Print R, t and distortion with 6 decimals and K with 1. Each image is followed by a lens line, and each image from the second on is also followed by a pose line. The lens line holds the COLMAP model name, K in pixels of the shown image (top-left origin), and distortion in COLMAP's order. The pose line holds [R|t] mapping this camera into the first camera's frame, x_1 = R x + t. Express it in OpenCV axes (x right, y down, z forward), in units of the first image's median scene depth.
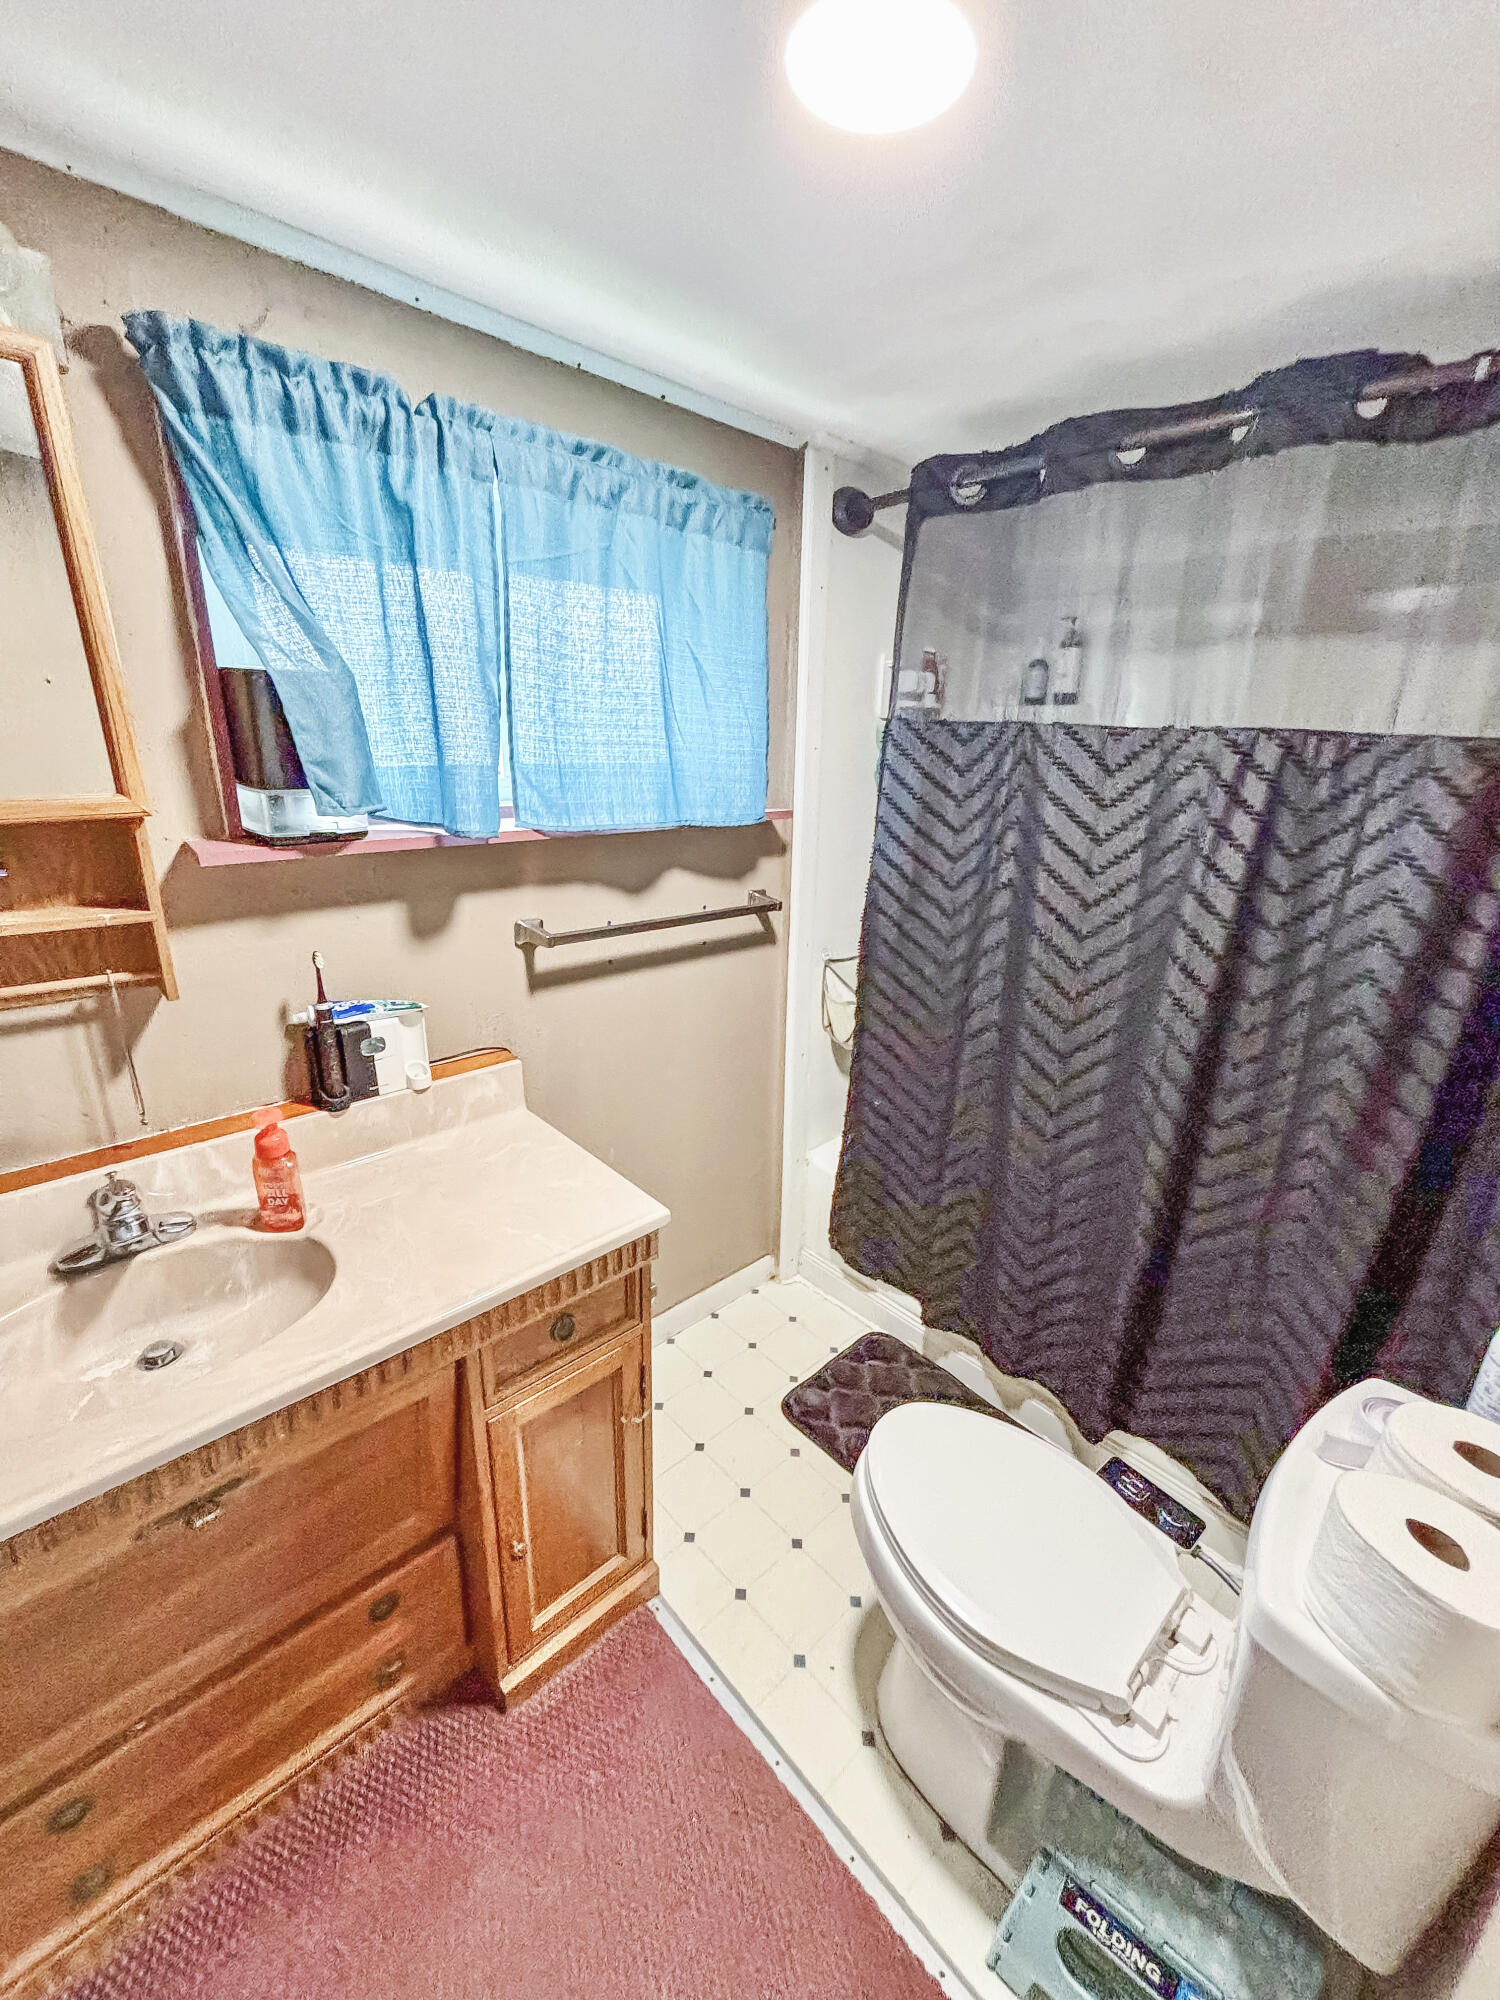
lens RADIAL K [[806.0, 0, 755.0], [0, 806.0, 1008.7], [0, 0, 1]] dist [-0.002972, 0.001003]
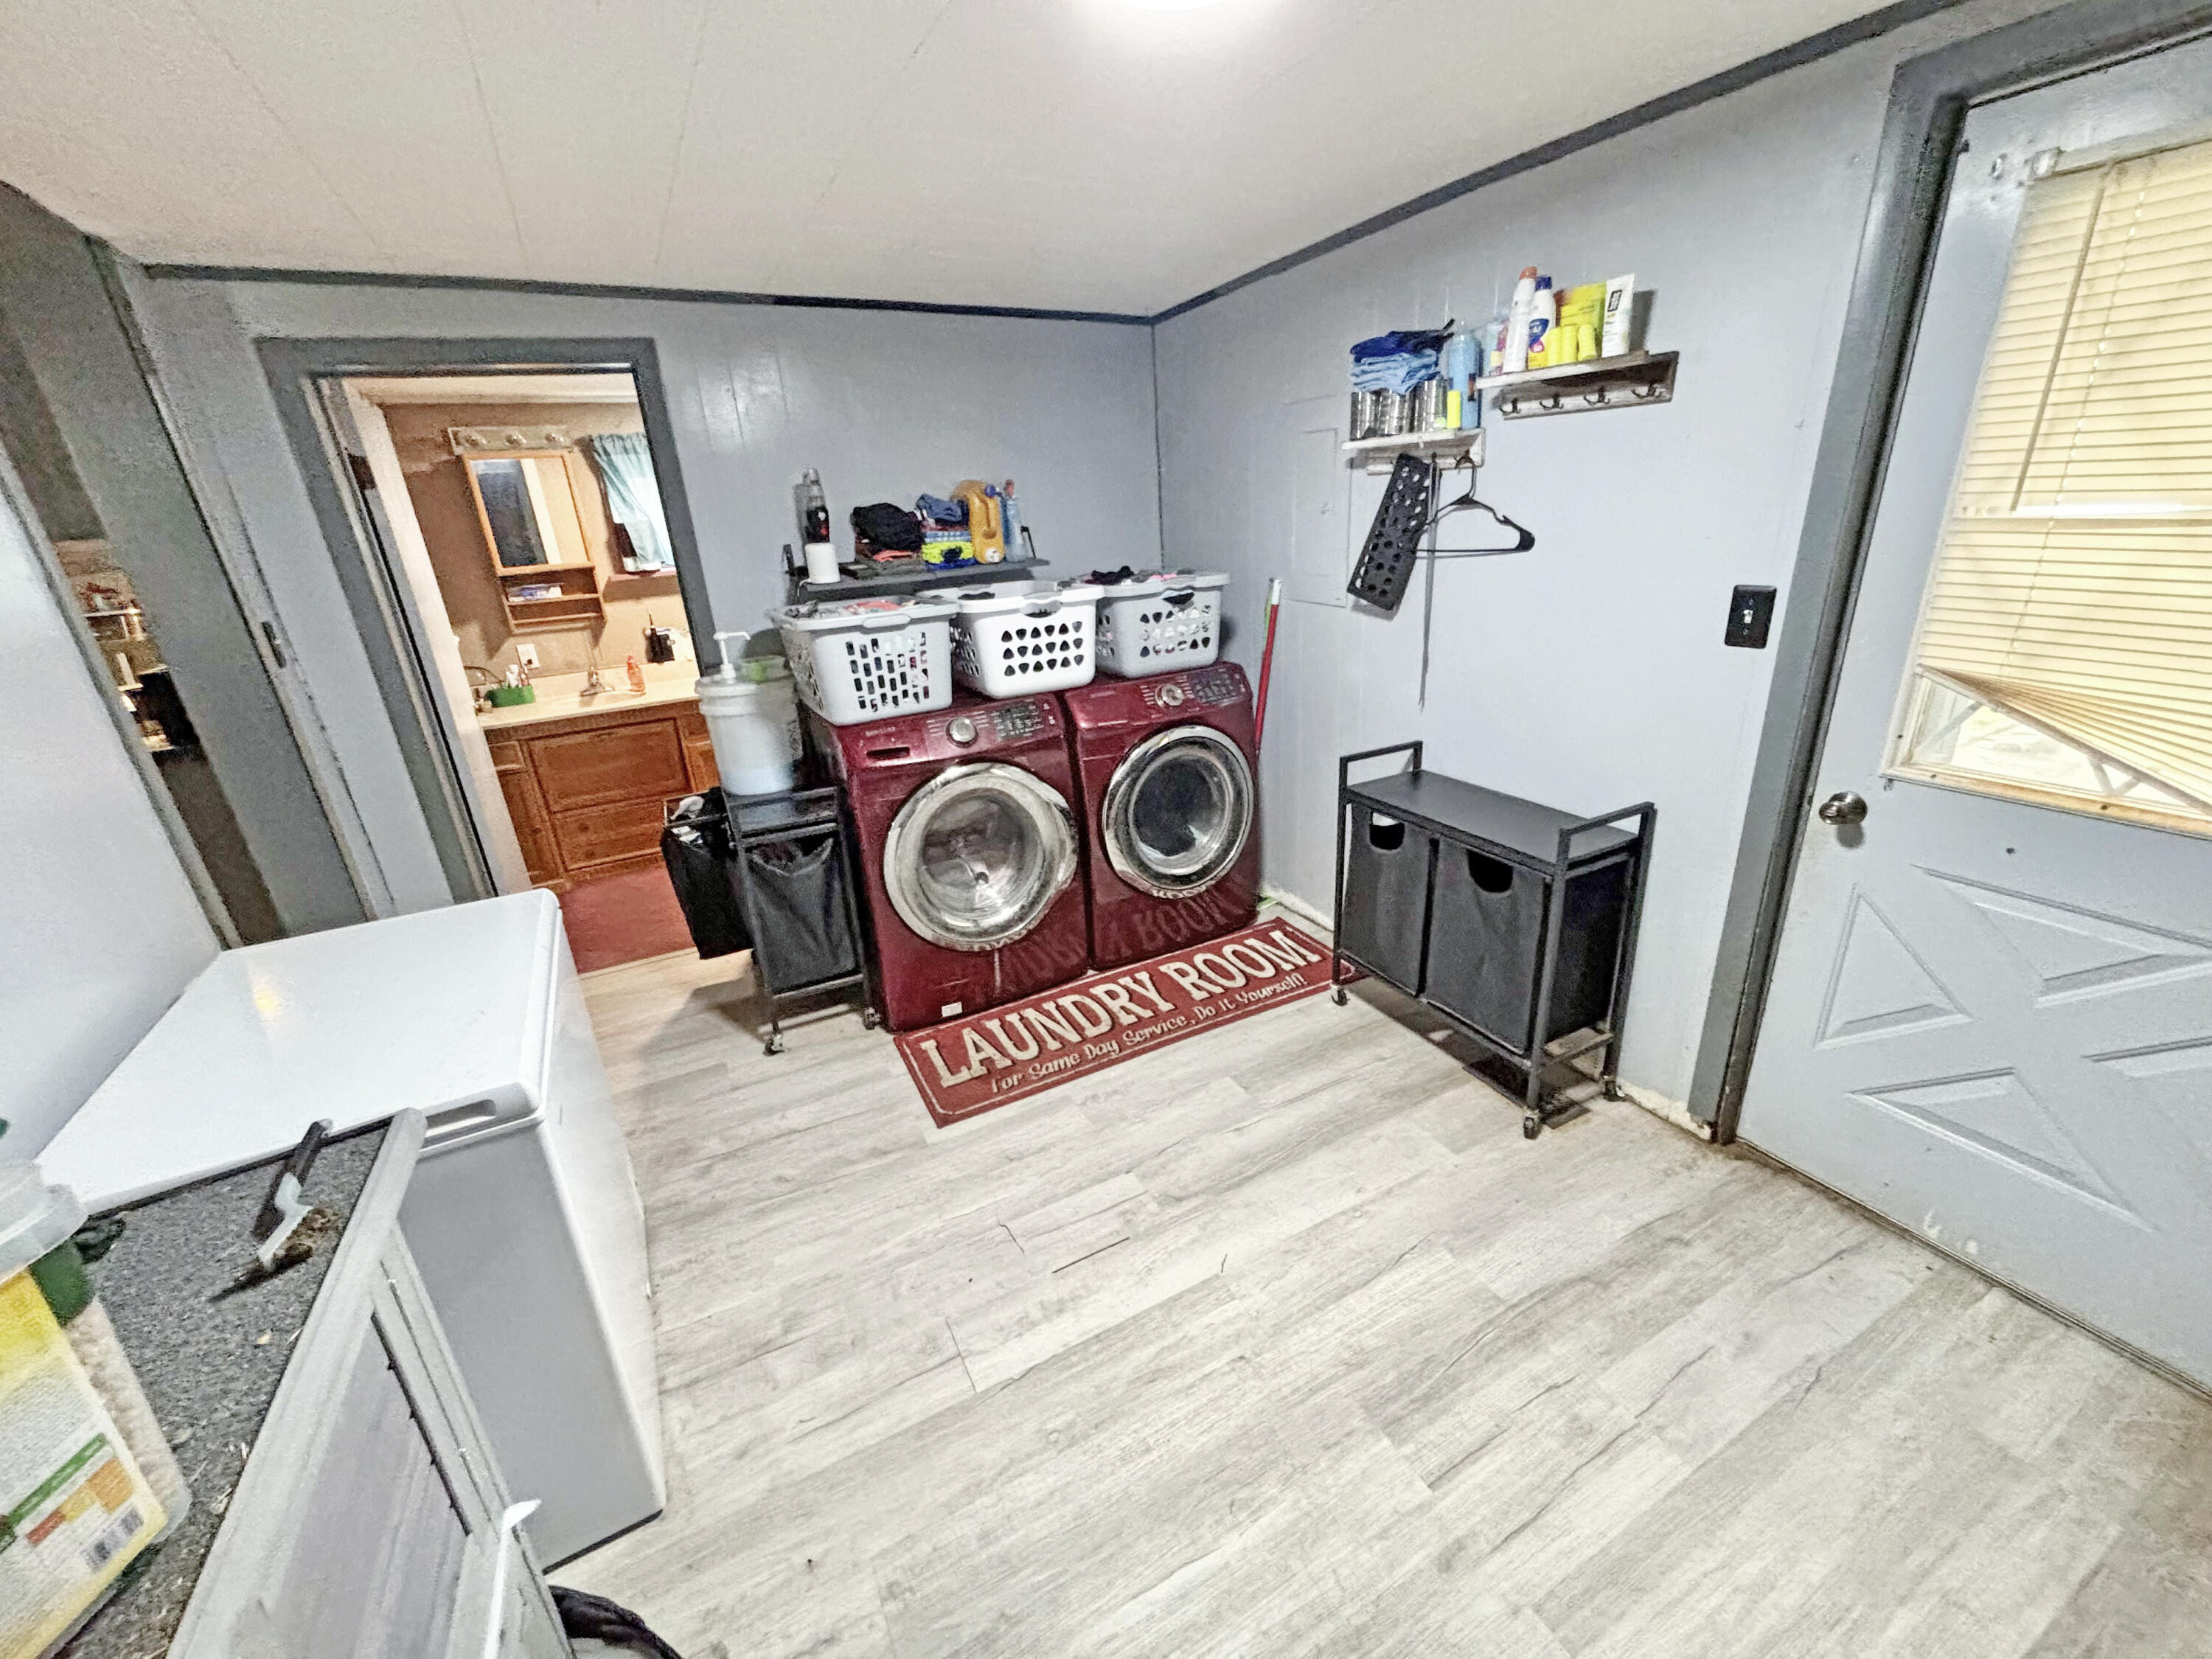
lens RADIAL K [[891.4, 0, 1100.9], [0, 891.4, 813.9], [0, 0, 1]] dist [-0.002972, 0.001003]
pose [[0.956750, 0.006189, -0.290844, 2.518885], [0.002436, 0.999568, 0.029287, 0.737602], [0.290900, -0.028729, 0.956322, -2.142184]]
